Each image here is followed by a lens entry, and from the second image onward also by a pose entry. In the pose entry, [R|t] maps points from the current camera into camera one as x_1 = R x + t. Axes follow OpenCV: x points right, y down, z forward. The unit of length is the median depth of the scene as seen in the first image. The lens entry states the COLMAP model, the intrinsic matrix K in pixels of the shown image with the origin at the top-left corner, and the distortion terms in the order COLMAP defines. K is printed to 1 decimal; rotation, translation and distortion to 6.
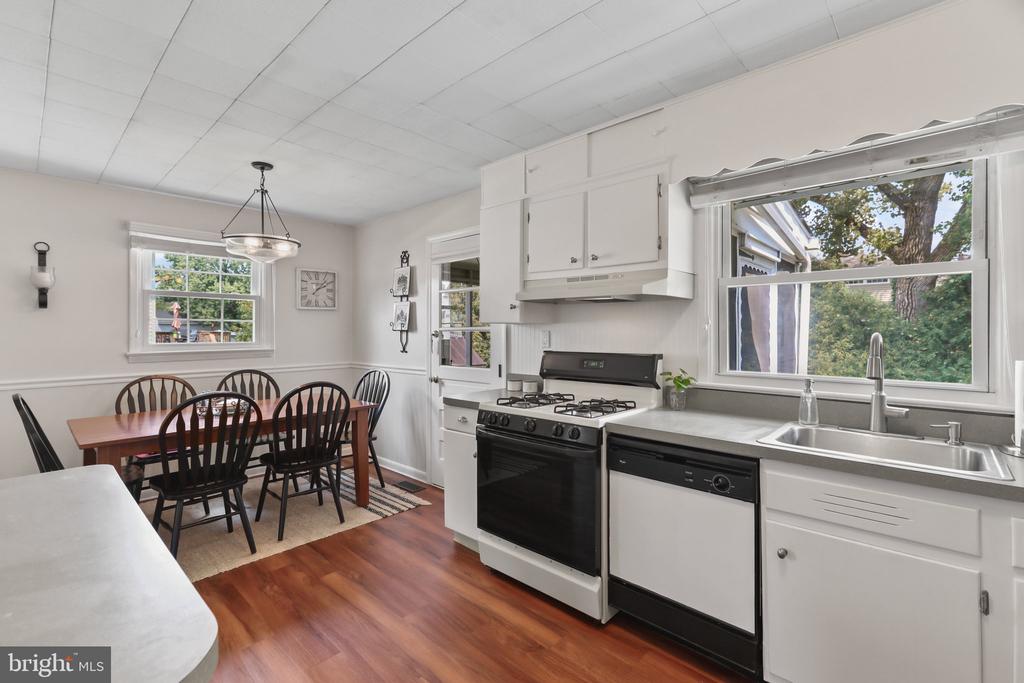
lens RADIAL K [[462.1, 0, 516.4], [0, 462.1, 323.2], [0, 0, 1]] dist [0.001030, 0.000351]
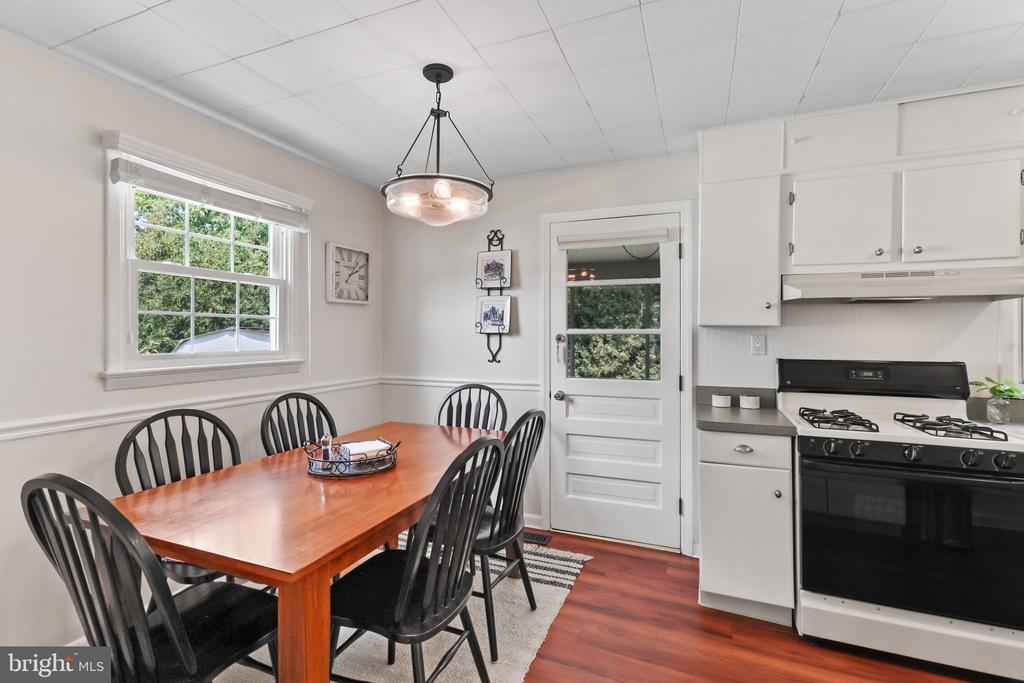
lens RADIAL K [[465.9, 0, 511.0], [0, 465.9, 330.1], [0, 0, 1]] dist [0.000524, 0.000522]
pose [[0.938197, 0.007967, 0.346011, -0.675547], [-0.010799, 0.999922, 0.006258, 0.006654], [-0.345934, -0.009608, 0.938210, 0.366291]]
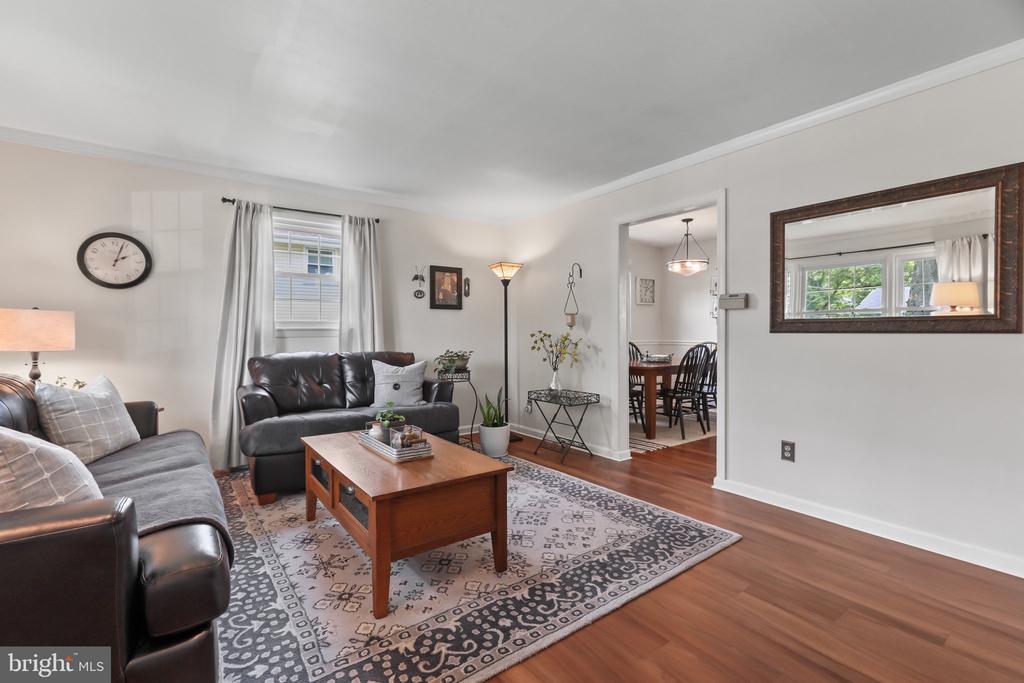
lens RADIAL K [[465.9, 0, 511.0], [0, 465.9, 330.1], [0, 0, 1]] dist [0.000524, 0.000522]
pose [[0.982201, 0.004966, -0.187768, -0.872603], [-0.003073, 0.999942, 0.010370, 0.059122], [0.187808, -0.009608, 0.982159, -0.853510]]
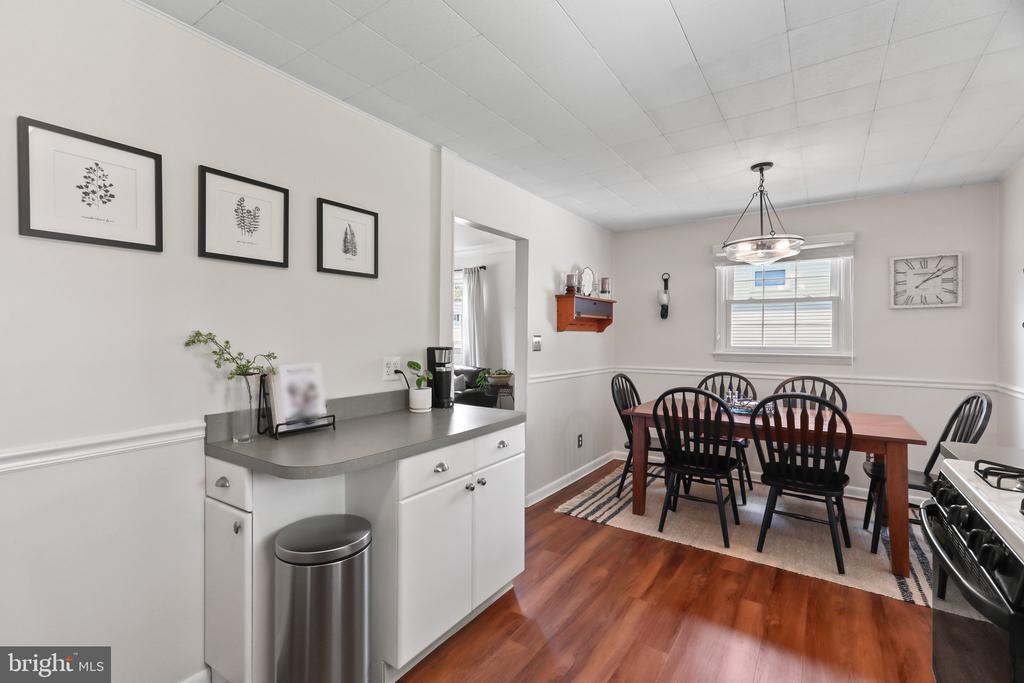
lens RADIAL K [[459.1, 0, 501.9], [0, 459.1, 338.8], [0, 0, 1]] dist [0.013297, 0.000001]
pose [[0.135017, 0.013415, -0.990752, 0.349254], [0.012302, 0.999809, 0.015214, 0.002023], [0.990767, -0.014242, 0.134826, 0.319108]]
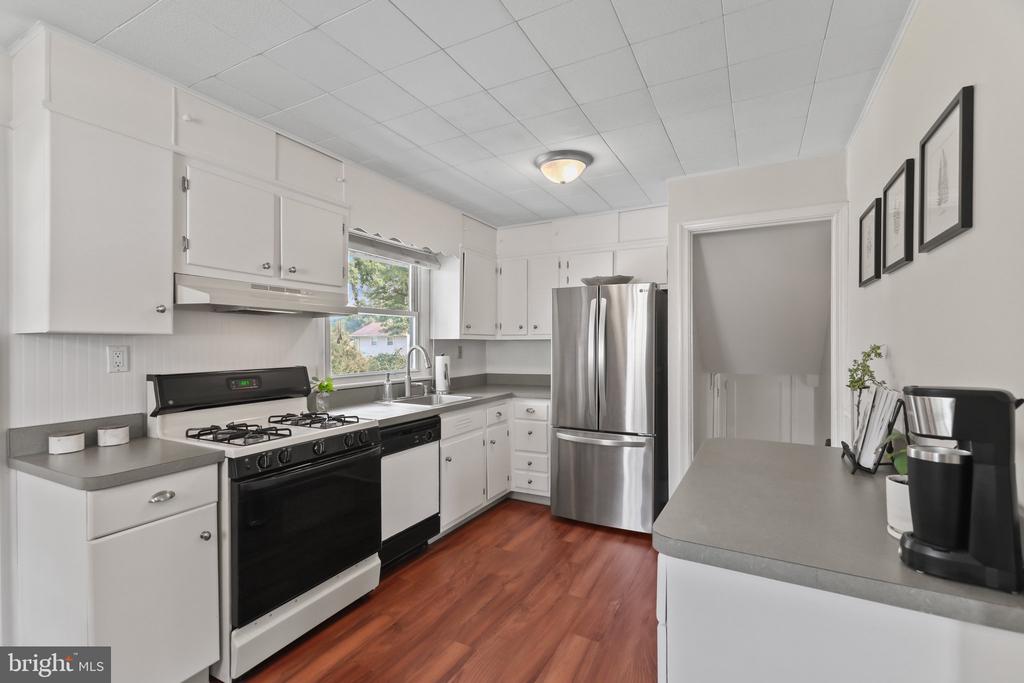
lens RADIAL K [[459.1, 0, 501.9], [0, 459.1, 338.8], [0, 0, 1]] dist [0.013297, 0.000001]
pose [[-0.234501, 0.010756, 0.972056, -0.708107], [-0.011408, 0.999839, -0.013816, 0.009134], [-0.972049, -0.014329, -0.234341, 0.648150]]
